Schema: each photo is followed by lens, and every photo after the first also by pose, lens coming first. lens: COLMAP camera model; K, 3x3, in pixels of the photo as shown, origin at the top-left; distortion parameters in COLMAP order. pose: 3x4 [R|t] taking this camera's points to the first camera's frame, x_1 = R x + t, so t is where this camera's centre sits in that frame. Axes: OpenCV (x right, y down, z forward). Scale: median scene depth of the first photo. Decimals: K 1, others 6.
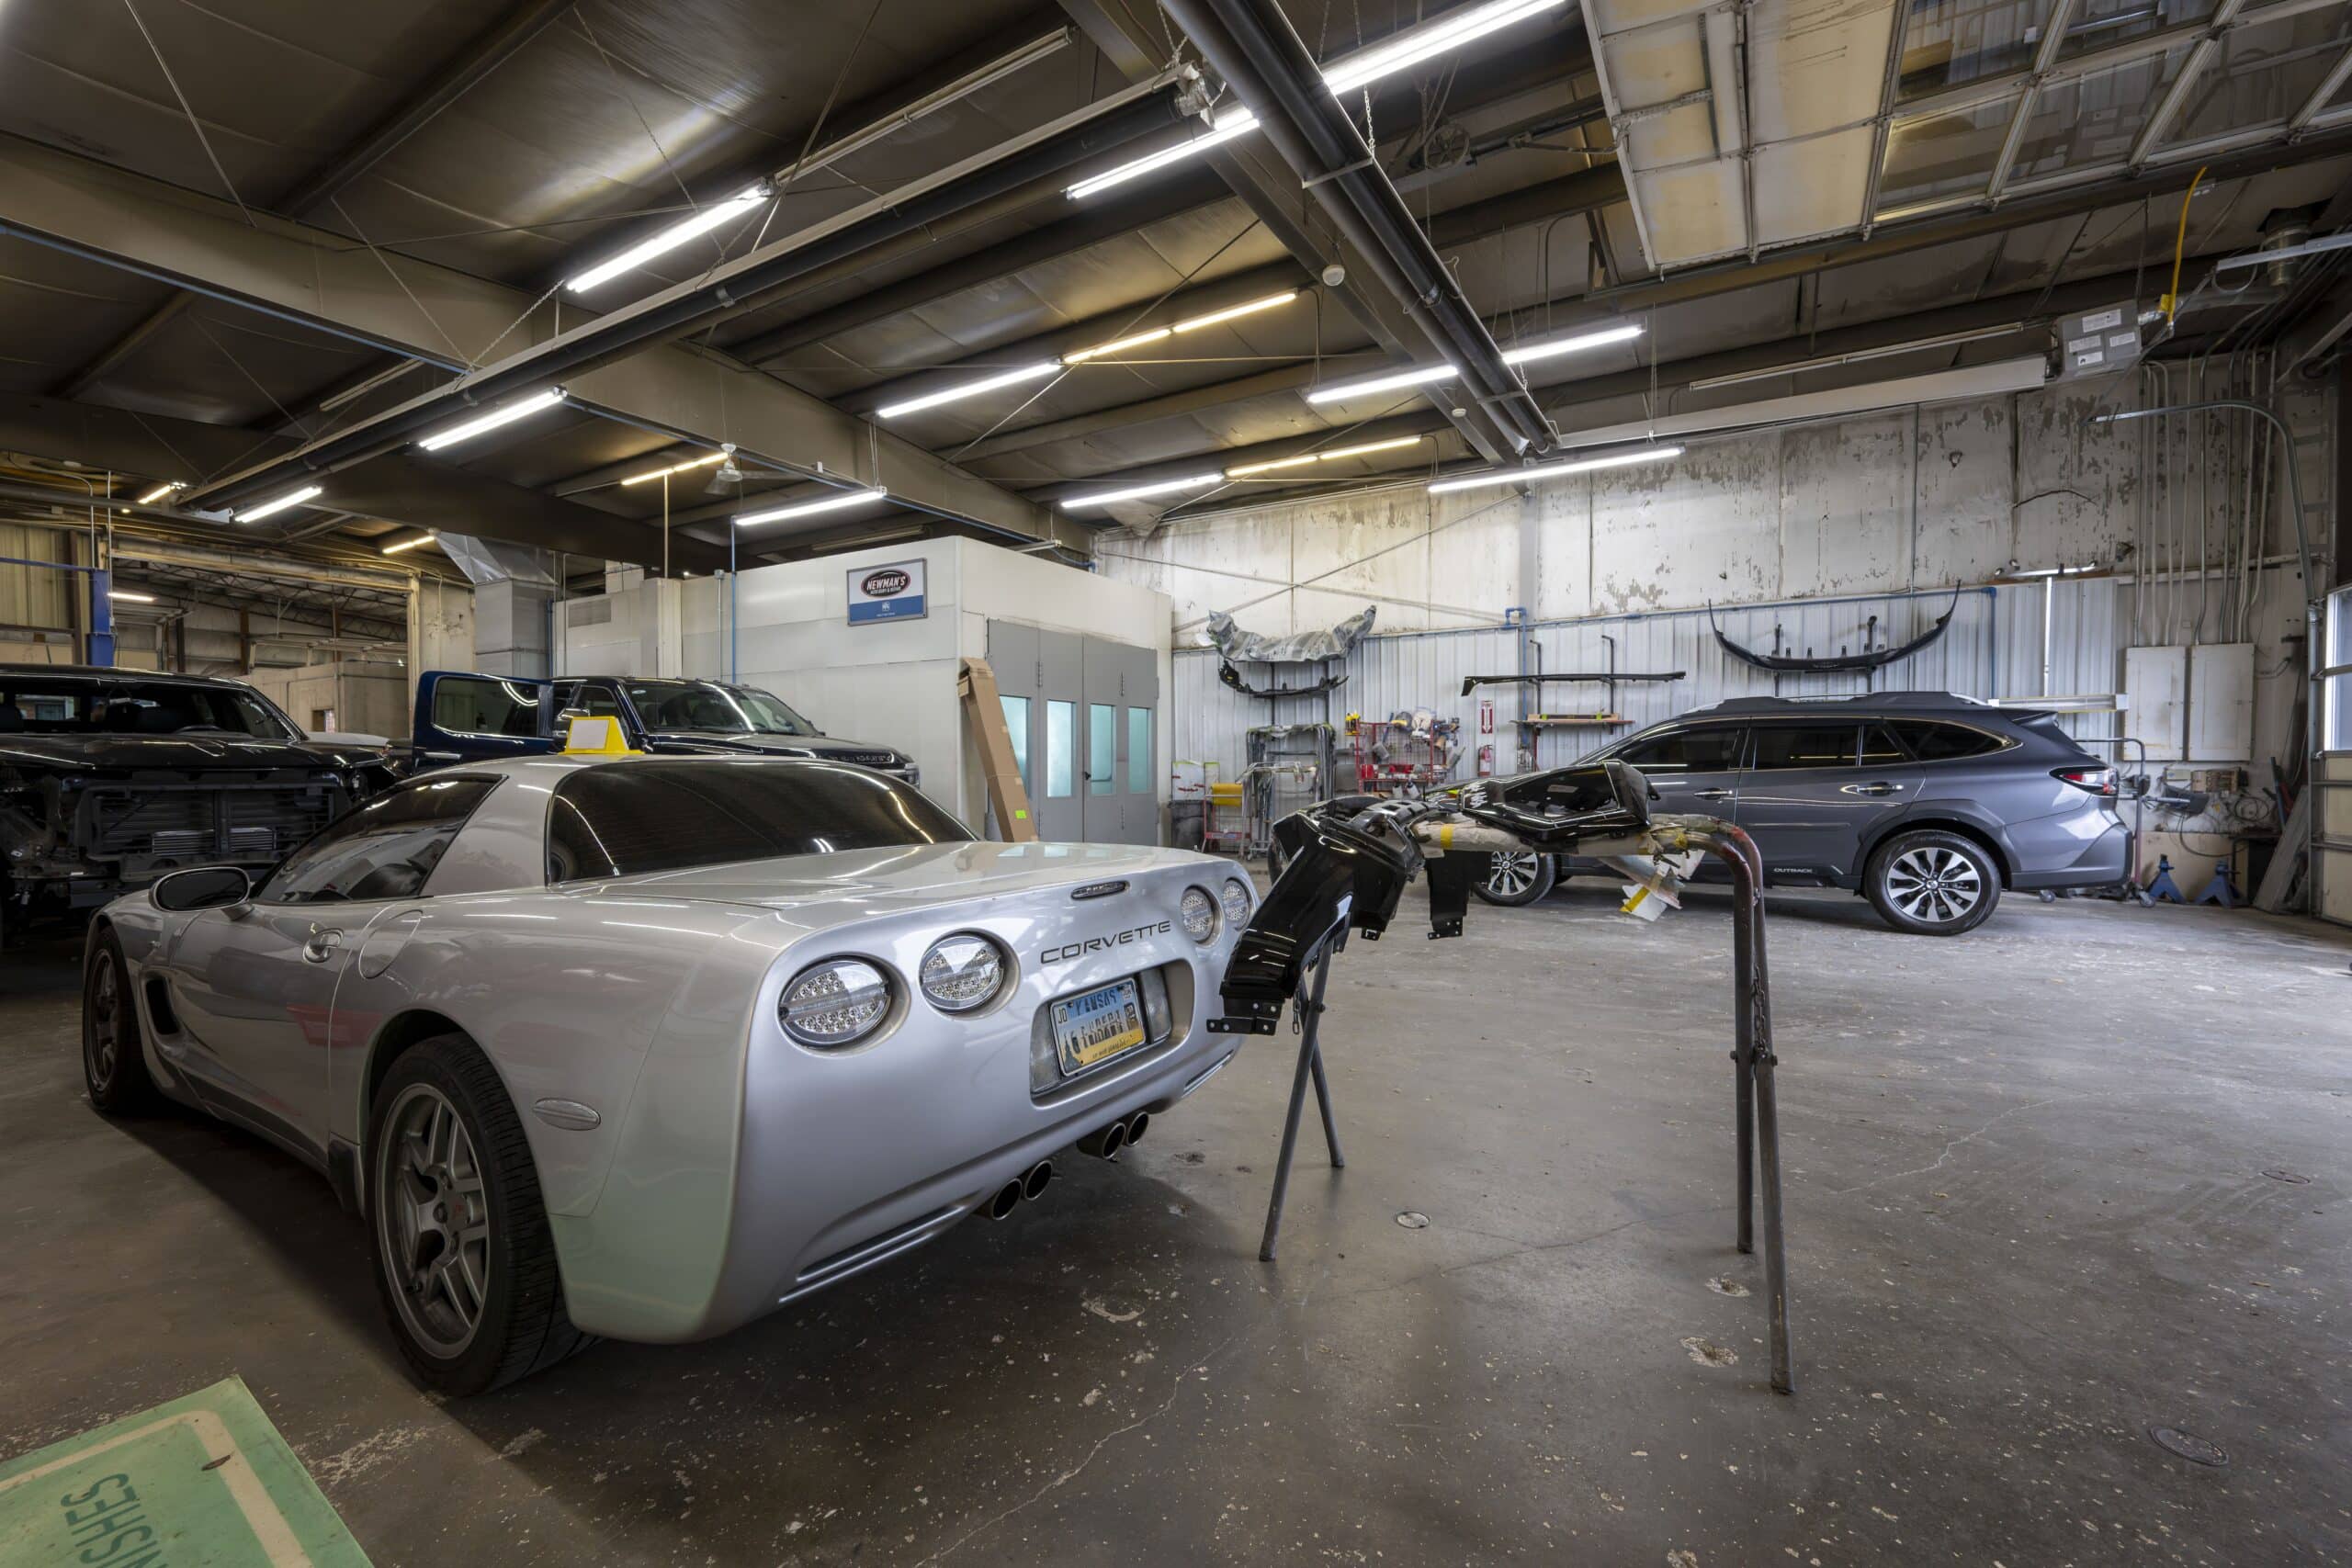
lens RADIAL K [[972.6, 0, 1176.0], [0, 972.6, 784.0], [0, 0, 1]] dist [0.001182, -0.000059]
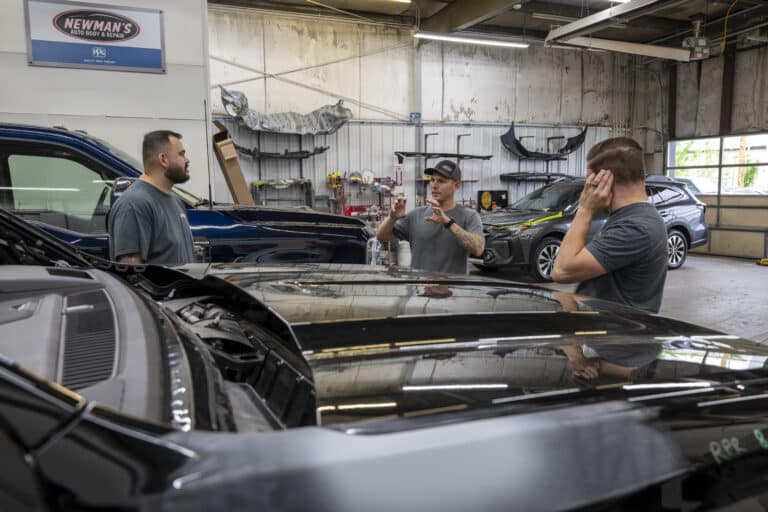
lens RADIAL K [[629.5, 0, 384.0], [0, 629.5, 256.0], [0, 0, 1]] dist [0.002481, -0.004012]
pose [[0.546749, -0.101248, 0.831153, -0.629269], [0.027004, 0.994278, 0.103356, -0.046075], [-0.836861, -0.034065, 0.546354, 0.435192]]
